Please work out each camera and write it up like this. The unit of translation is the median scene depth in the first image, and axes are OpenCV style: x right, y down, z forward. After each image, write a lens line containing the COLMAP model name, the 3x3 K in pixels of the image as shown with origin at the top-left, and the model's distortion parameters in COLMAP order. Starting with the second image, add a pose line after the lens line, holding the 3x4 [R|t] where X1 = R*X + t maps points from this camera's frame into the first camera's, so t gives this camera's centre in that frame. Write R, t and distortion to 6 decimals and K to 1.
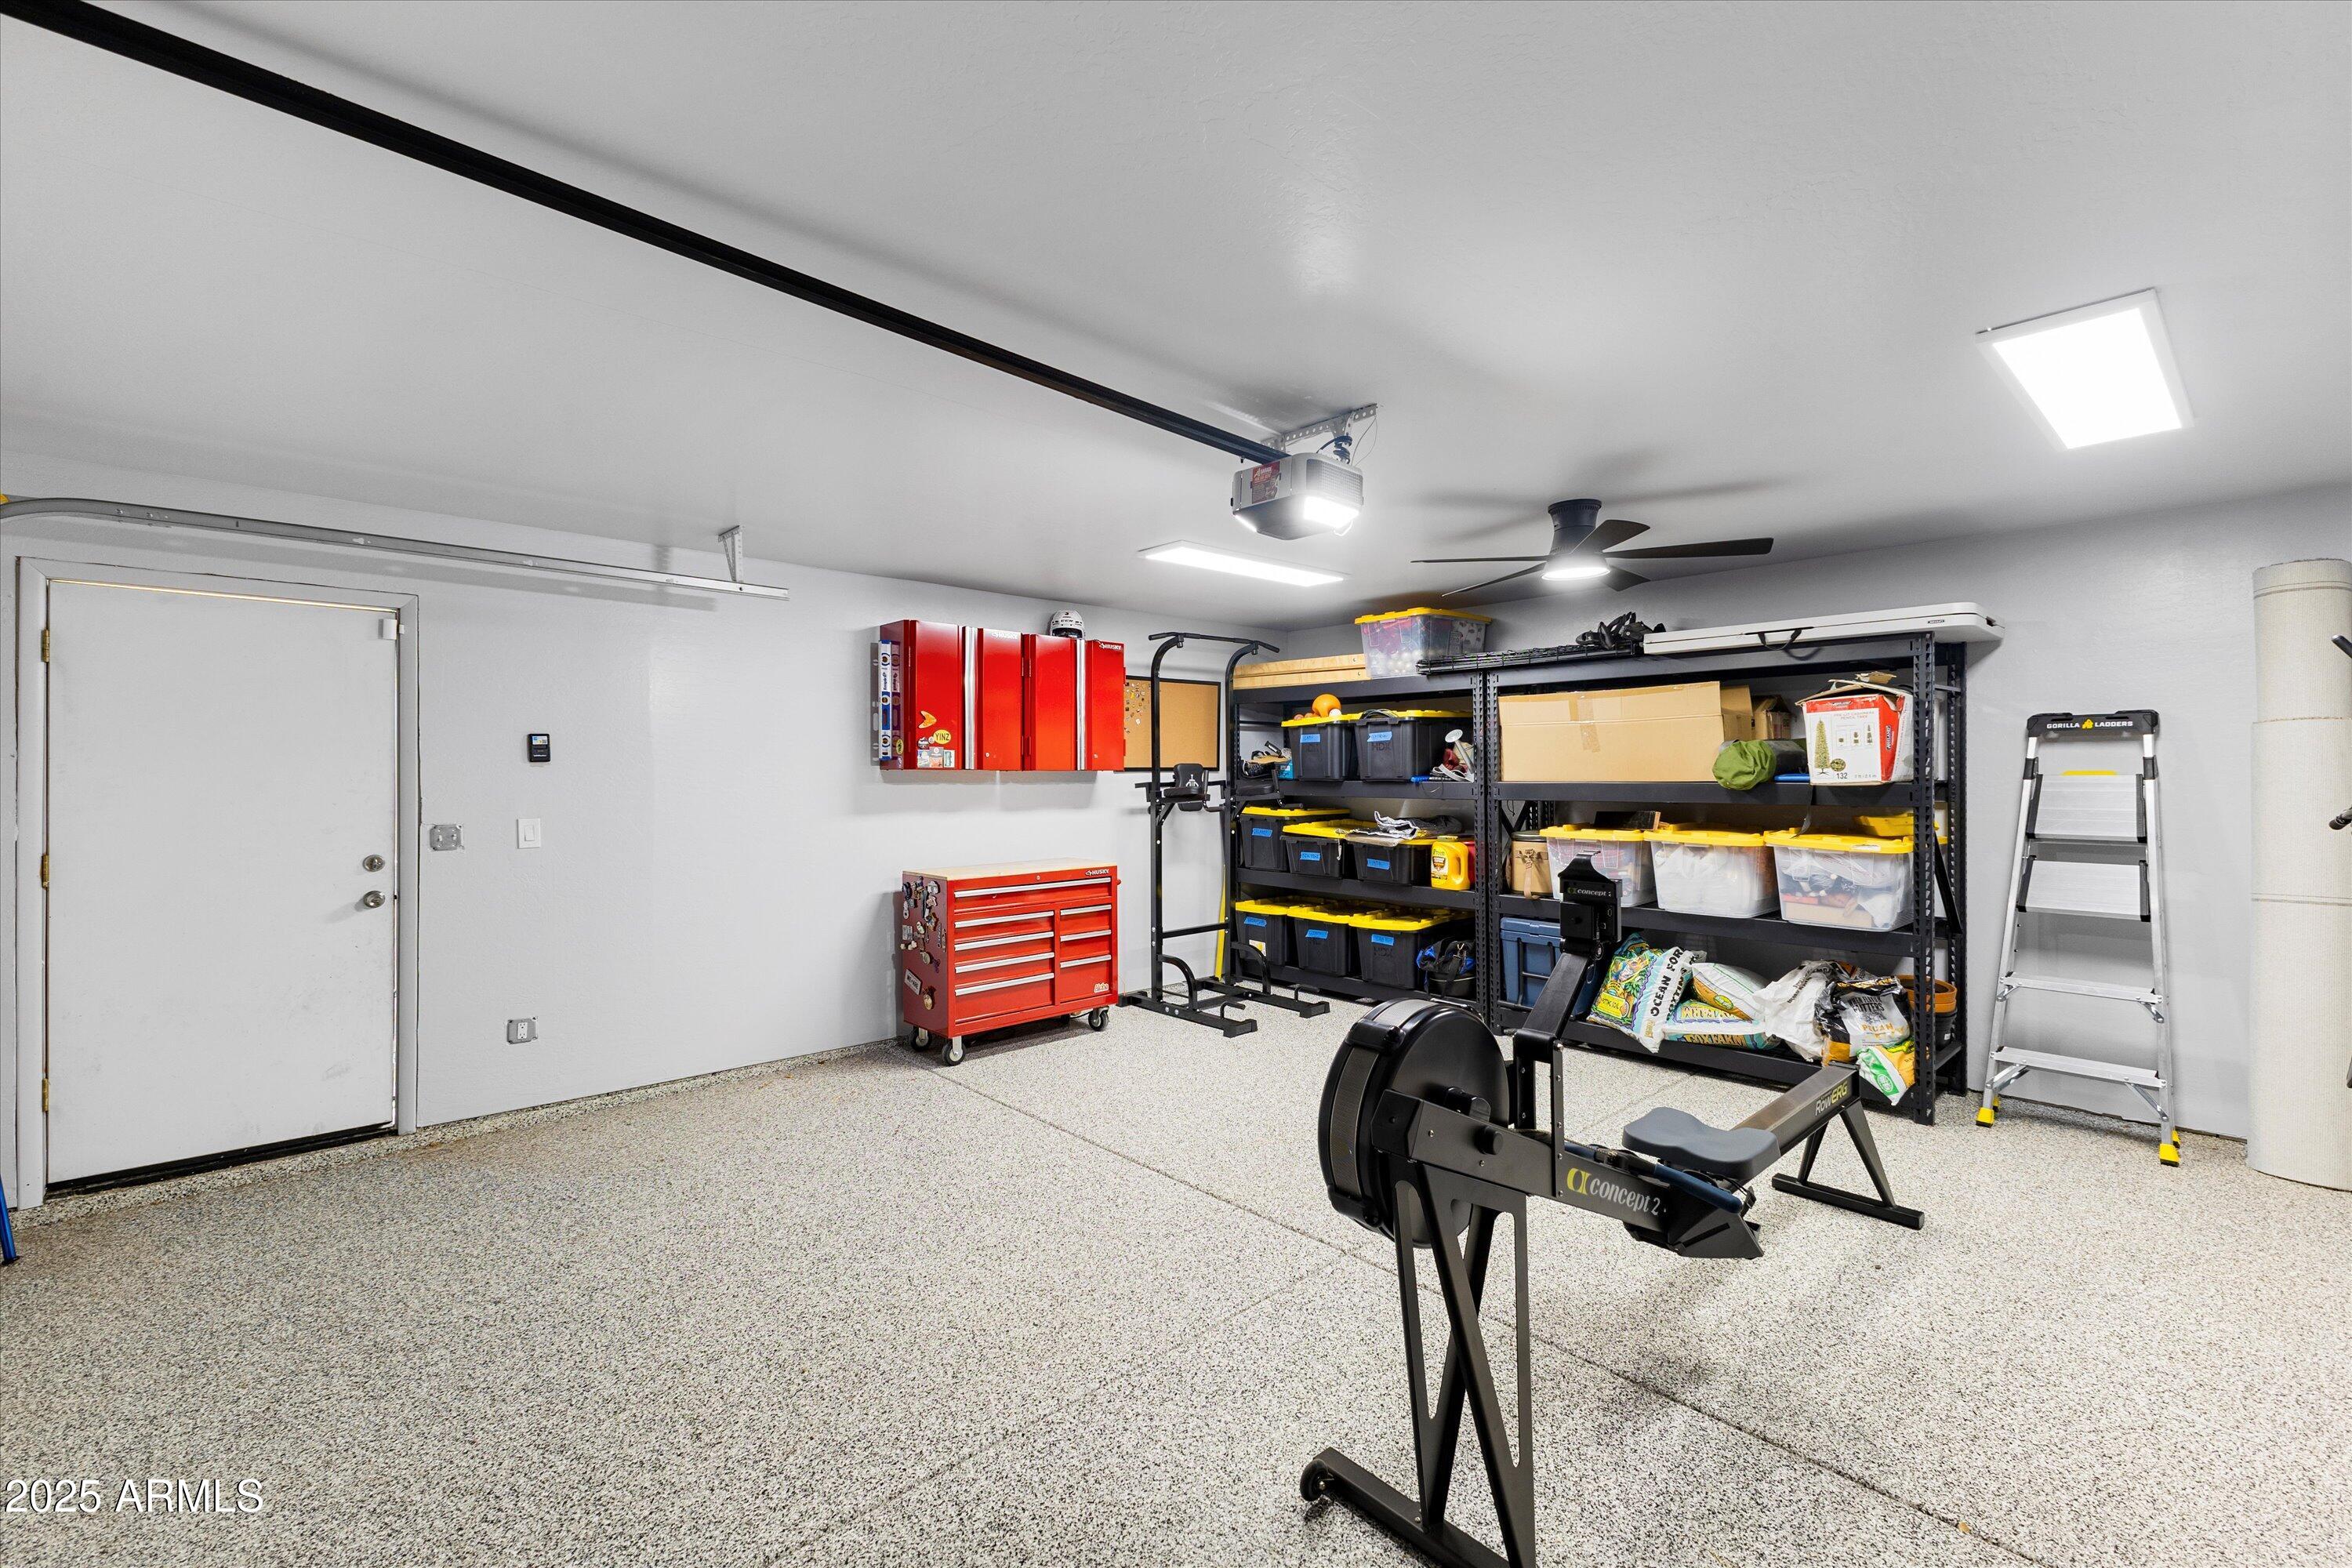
lens RADIAL K [[1019.2, 0, 1176.0], [0, 1019.2, 784.0], [0, 0, 1]] dist [0.001392, -0.000271]
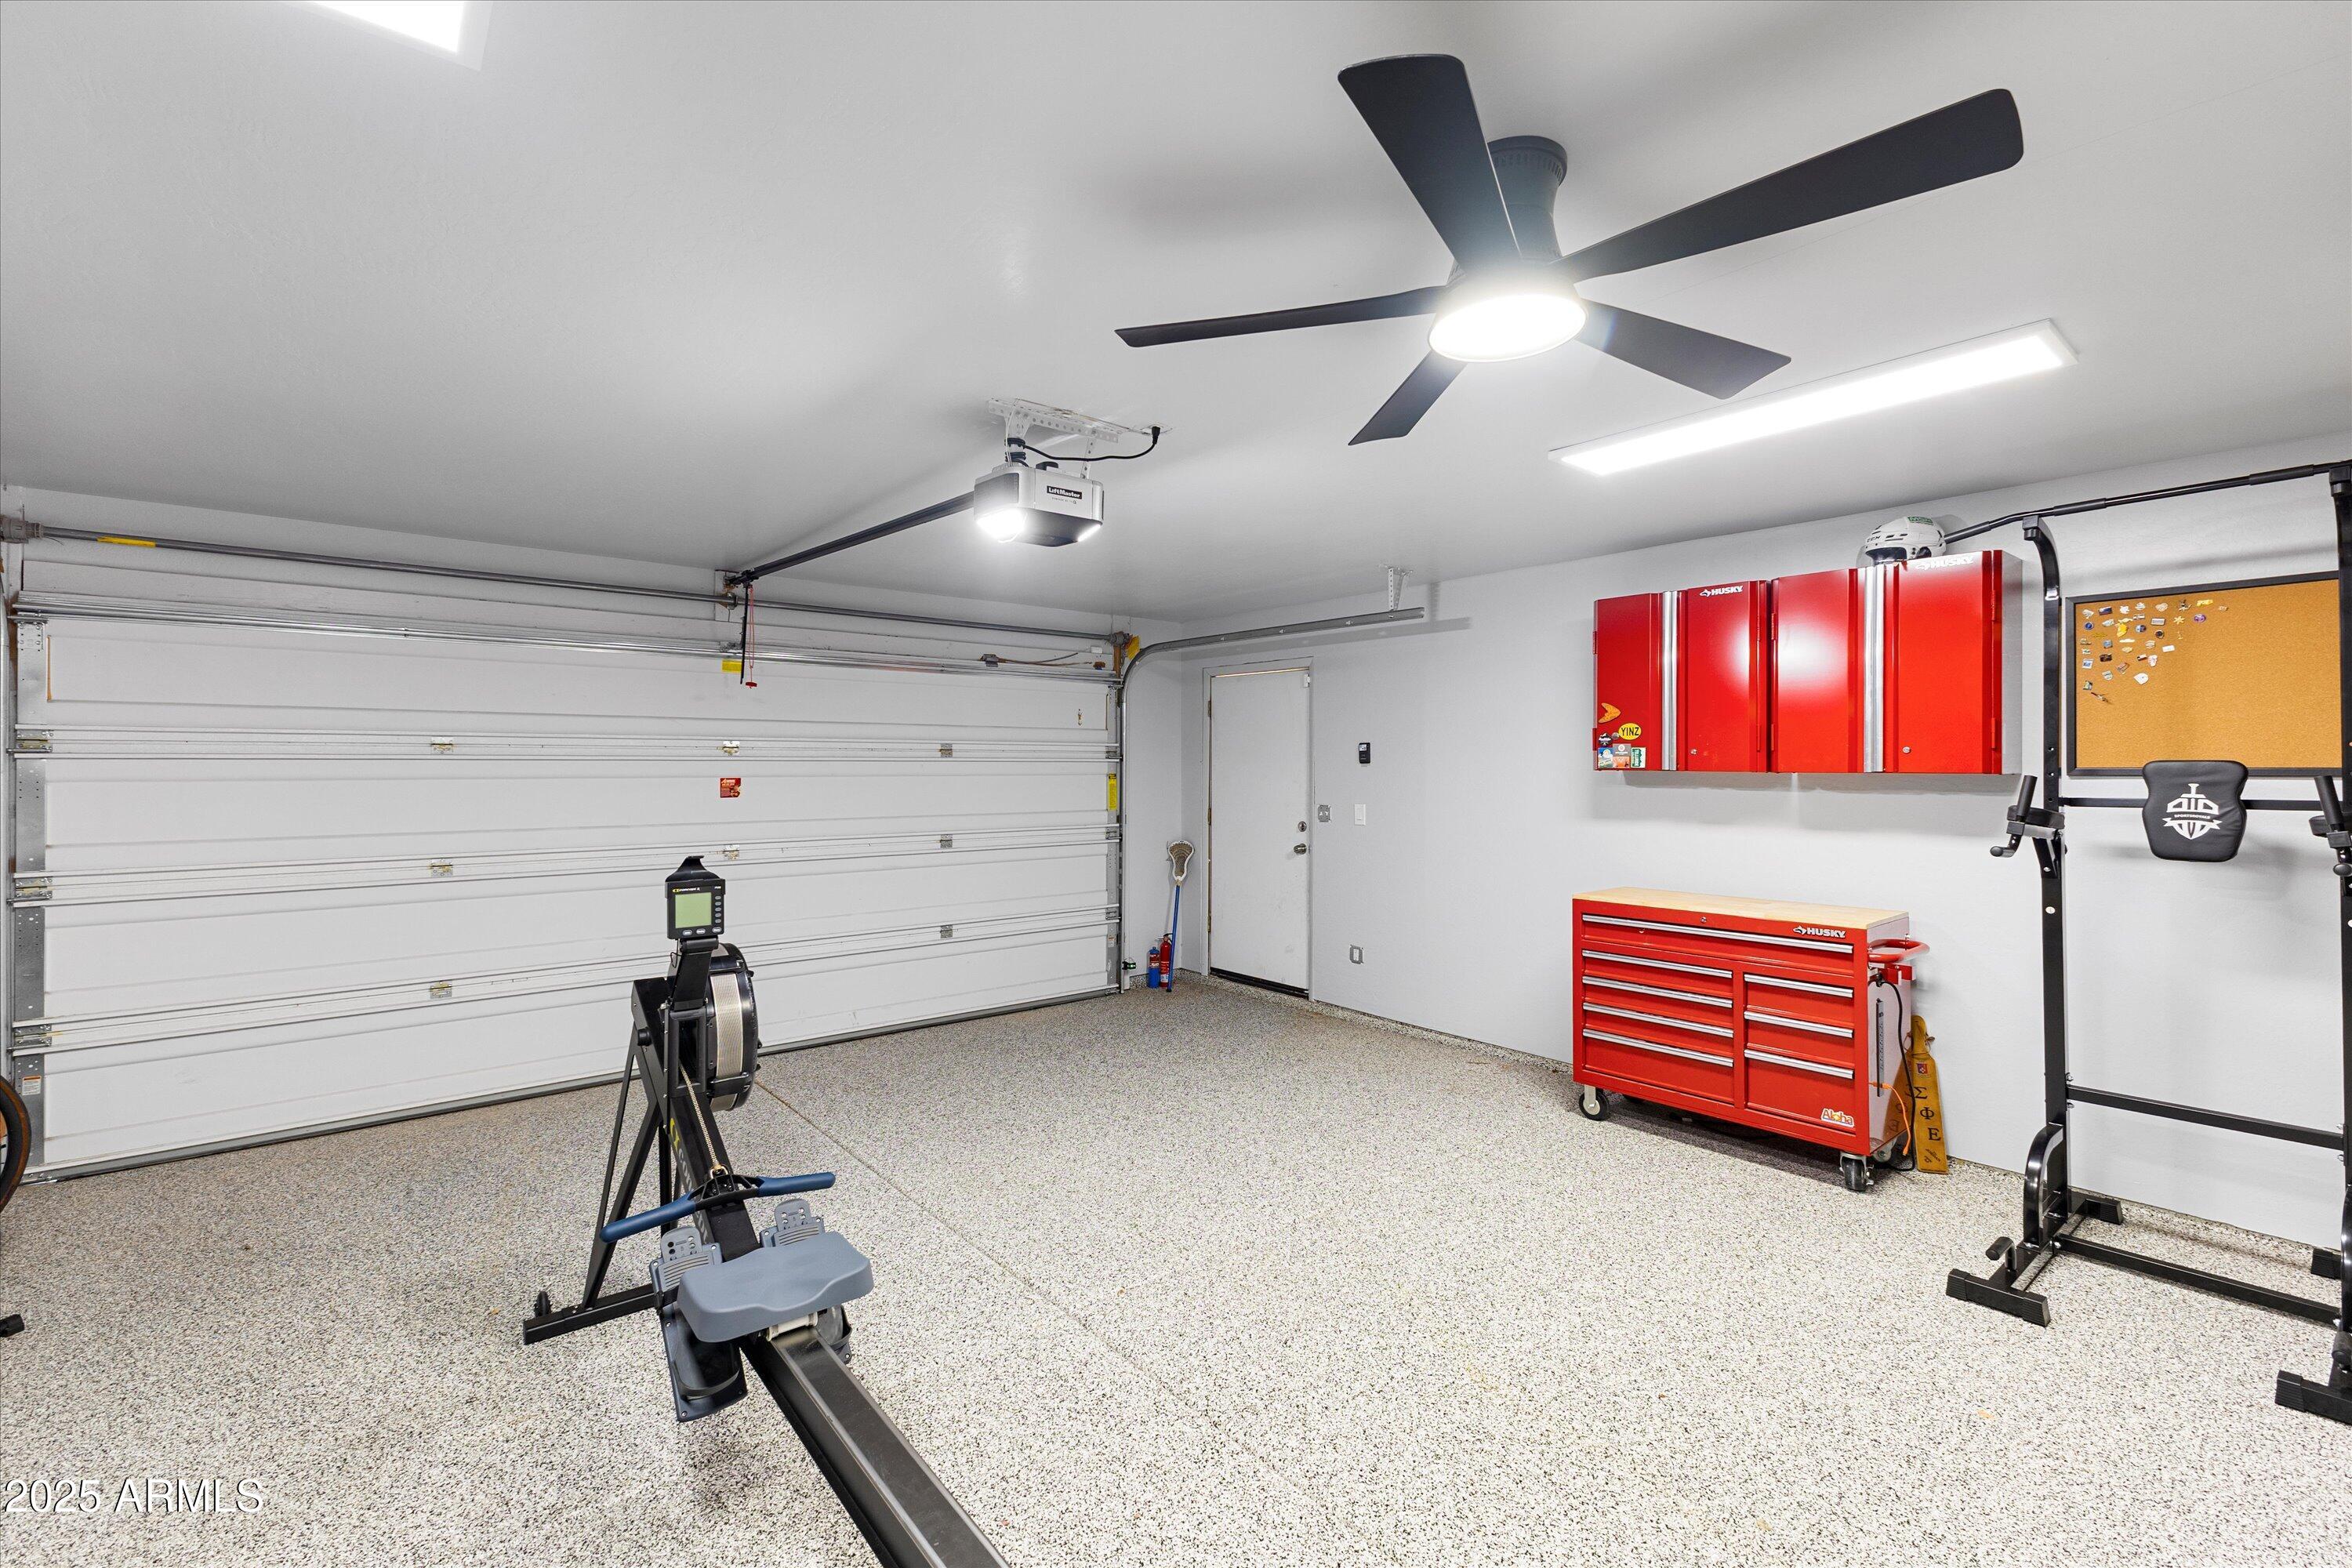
lens RADIAL K [[1019.2, 0, 1176.0], [0, 1019.2, 784.0], [0, 0, 1]] dist [0.001392, -0.000271]
pose [[-0.055096, 0.023682, -0.998200, 0.764726], [-0.008725, 0.999669, 0.024198, -0.024750], [0.998443, 0.010042, -0.054871, 0.823672]]
